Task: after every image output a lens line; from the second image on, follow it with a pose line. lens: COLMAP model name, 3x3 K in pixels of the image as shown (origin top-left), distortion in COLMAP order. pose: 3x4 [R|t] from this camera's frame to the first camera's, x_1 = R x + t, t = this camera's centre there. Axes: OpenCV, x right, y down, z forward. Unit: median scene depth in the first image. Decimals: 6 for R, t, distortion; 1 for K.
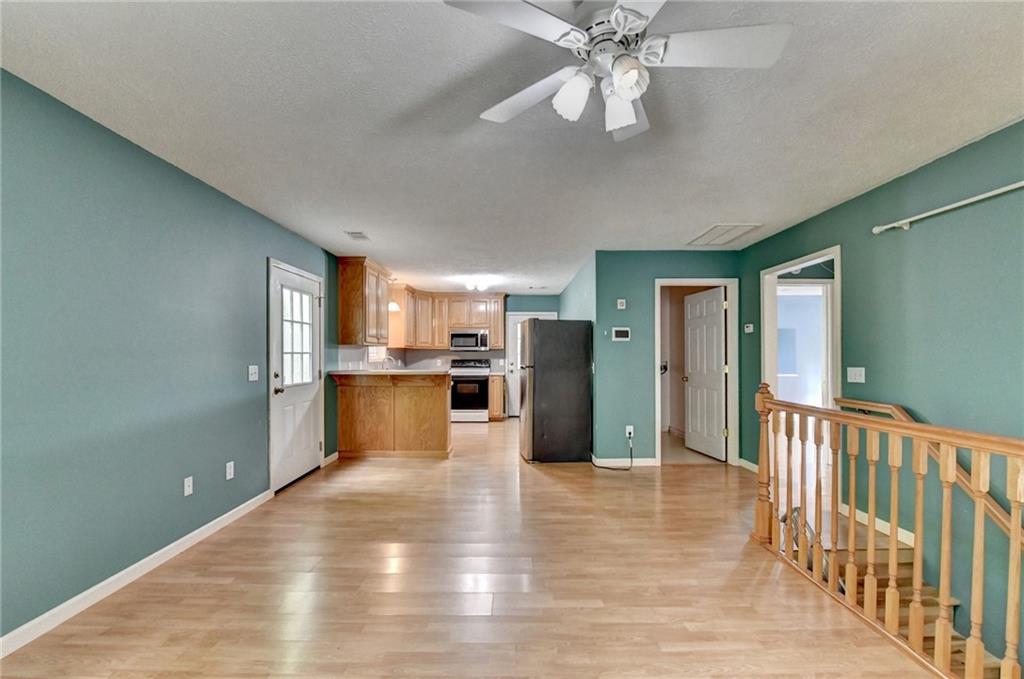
lens RADIAL K [[422.1, 0, 517.1], [0, 422.1, 355.0], [0, 0, 1]] dist [-0.011939, -0.004420]
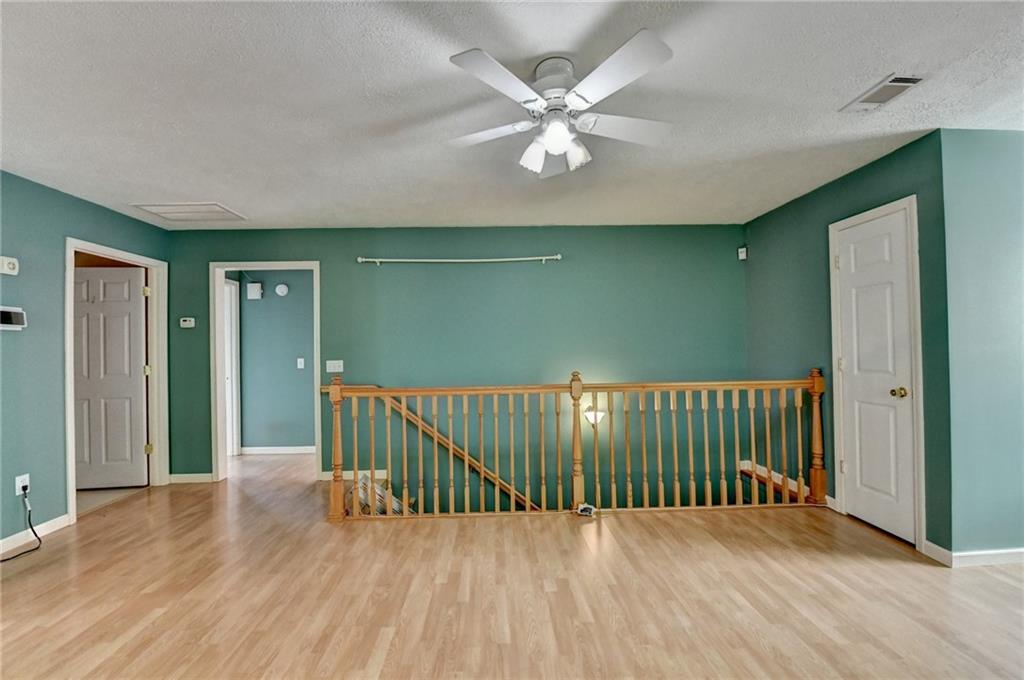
lens RADIAL K [[413.6, 0, 500.1], [0, 413.6, 341.8], [0, 0, 1]] dist [-0.017419, -0.000512]
pose [[-0.014625, 0.014793, 0.999784, -0.310749], [0.010986, 0.999833, -0.014633, -0.002772], [-0.999833, 0.010770, -0.014785, 0.346430]]
